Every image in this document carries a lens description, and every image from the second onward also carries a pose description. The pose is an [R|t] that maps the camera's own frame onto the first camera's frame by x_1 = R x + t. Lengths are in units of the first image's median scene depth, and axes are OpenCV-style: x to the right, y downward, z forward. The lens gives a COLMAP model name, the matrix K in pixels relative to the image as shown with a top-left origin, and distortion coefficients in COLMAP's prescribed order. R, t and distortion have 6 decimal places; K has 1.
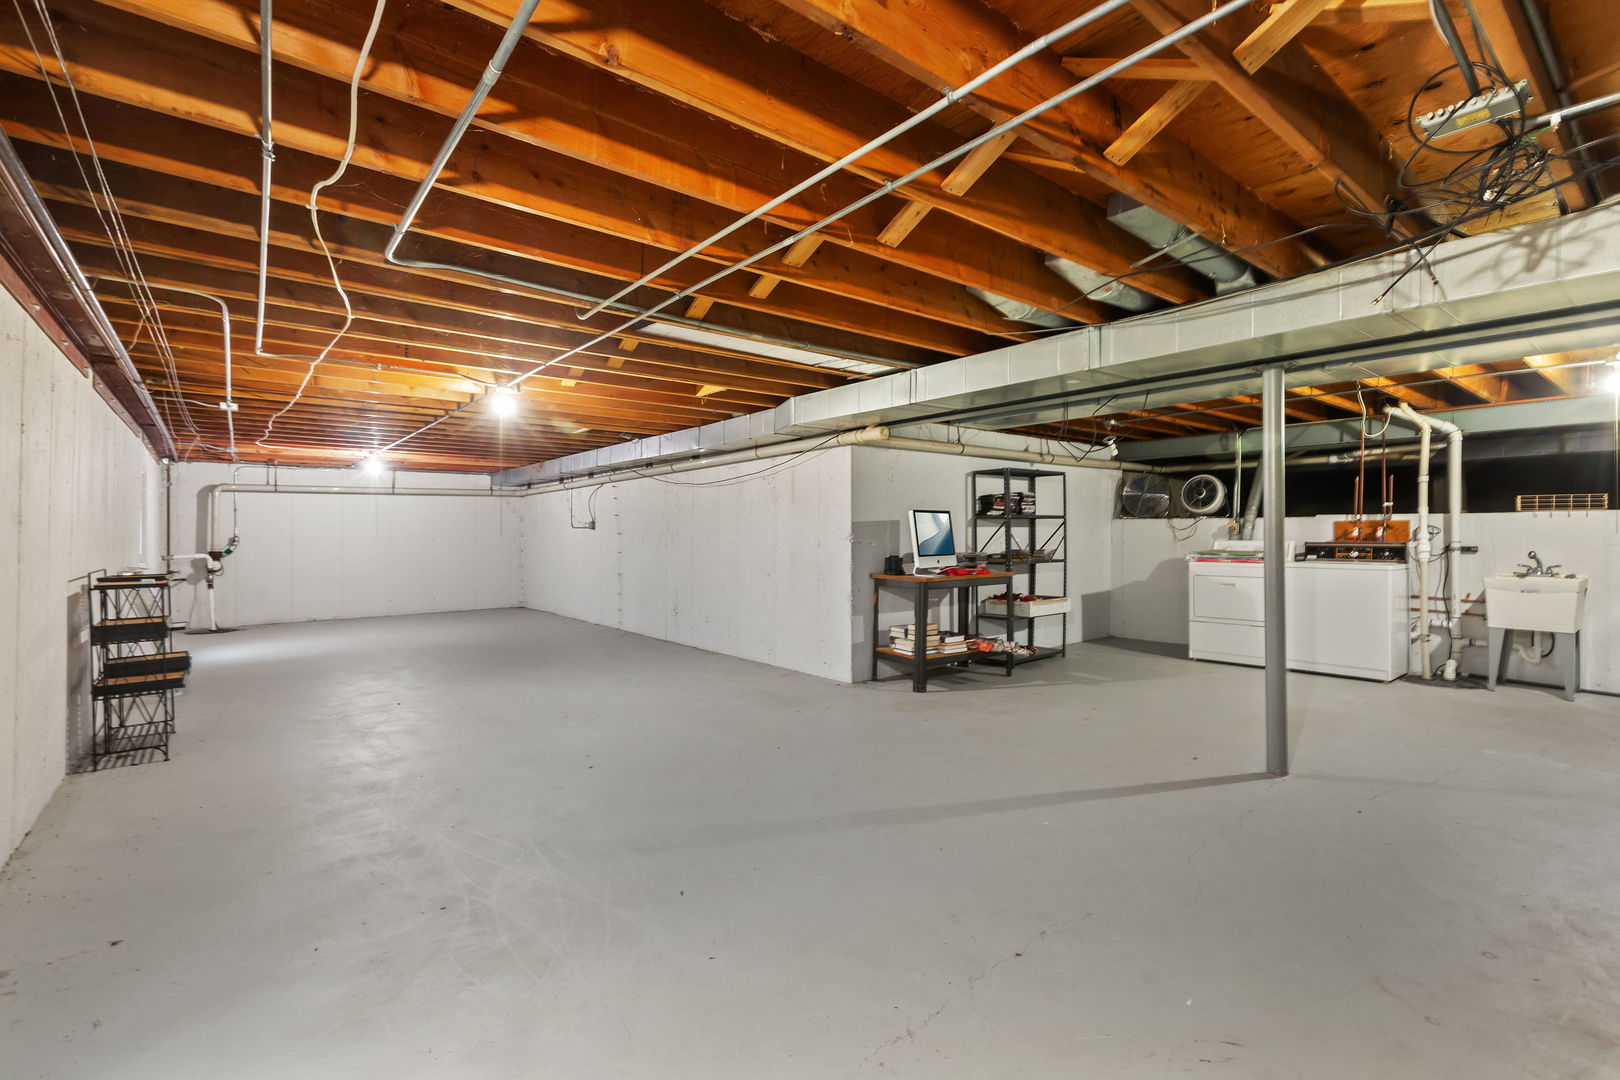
lens RADIAL K [[728.2, 0, 801.5], [0, 728.2, 534.5], [0, 0, 1]] dist [-0.004063, -0.003658]
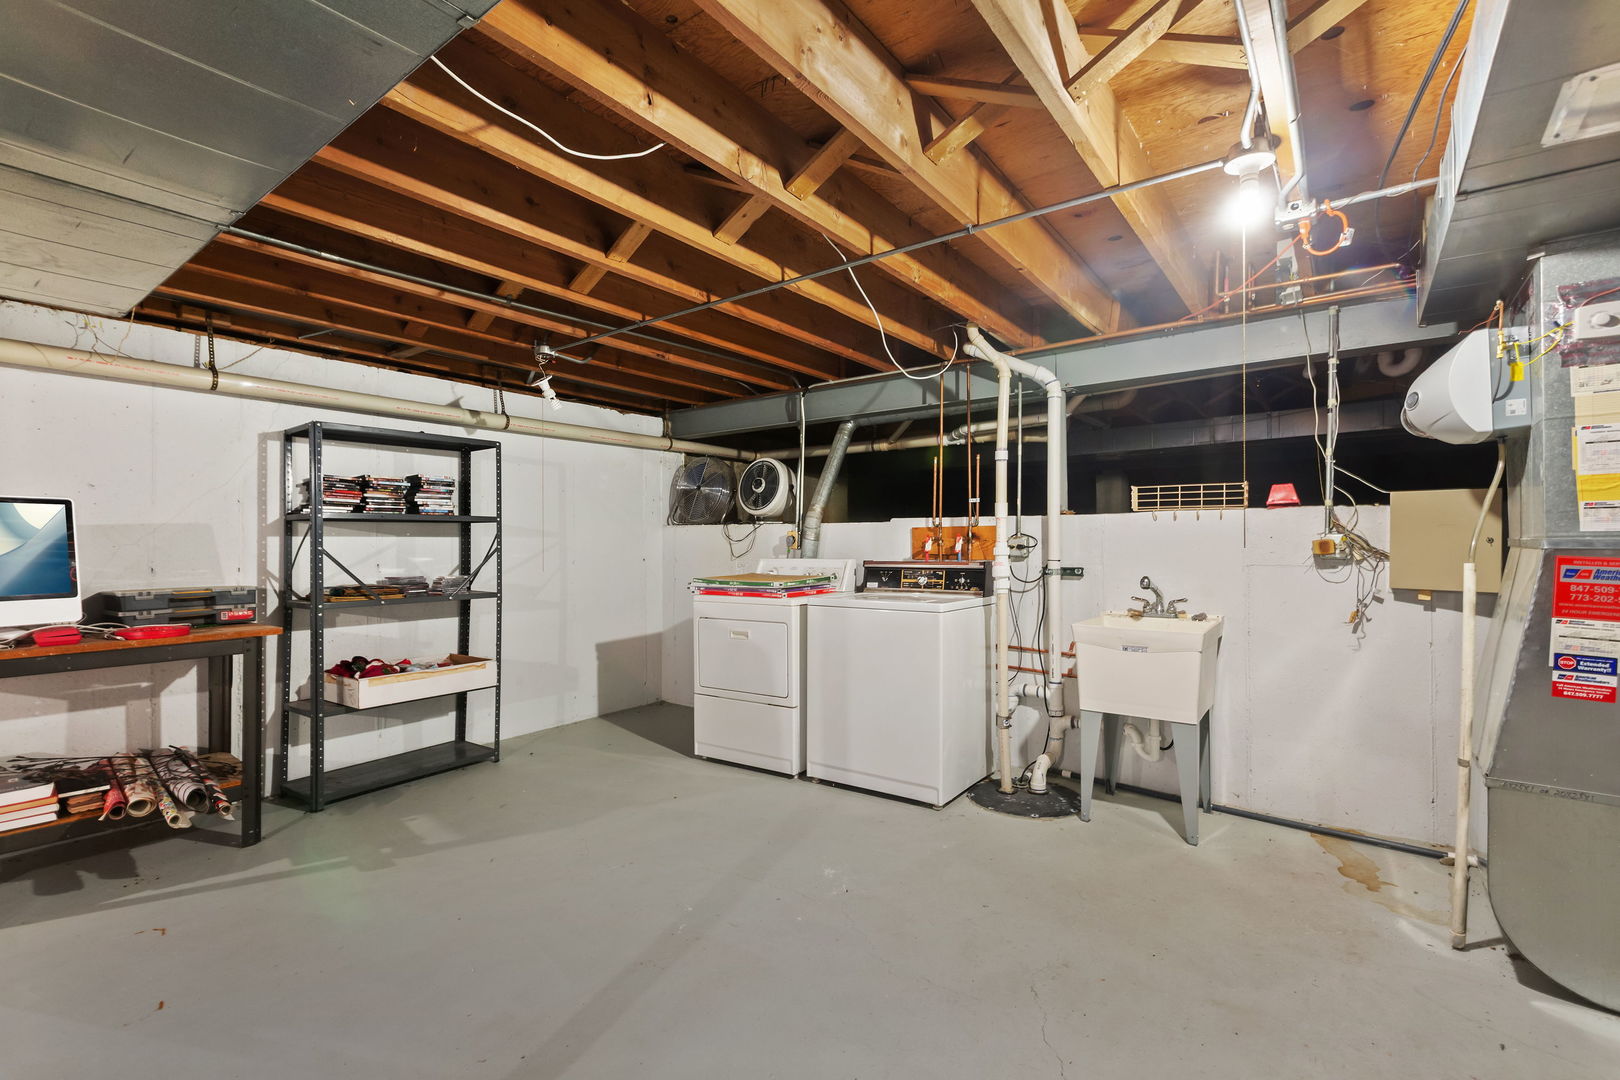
lens RADIAL K [[728.2, 0, 812.4], [0, 728.2, 543.7], [0, 0, 1]] dist [-0.004063, -0.003658]
pose [[0.962449, -0.001839, 0.271457, 0.503421], [0.002897, 0.999990, -0.003499, -0.002297], [-0.271447, 0.004154, 0.962444, 0.428349]]
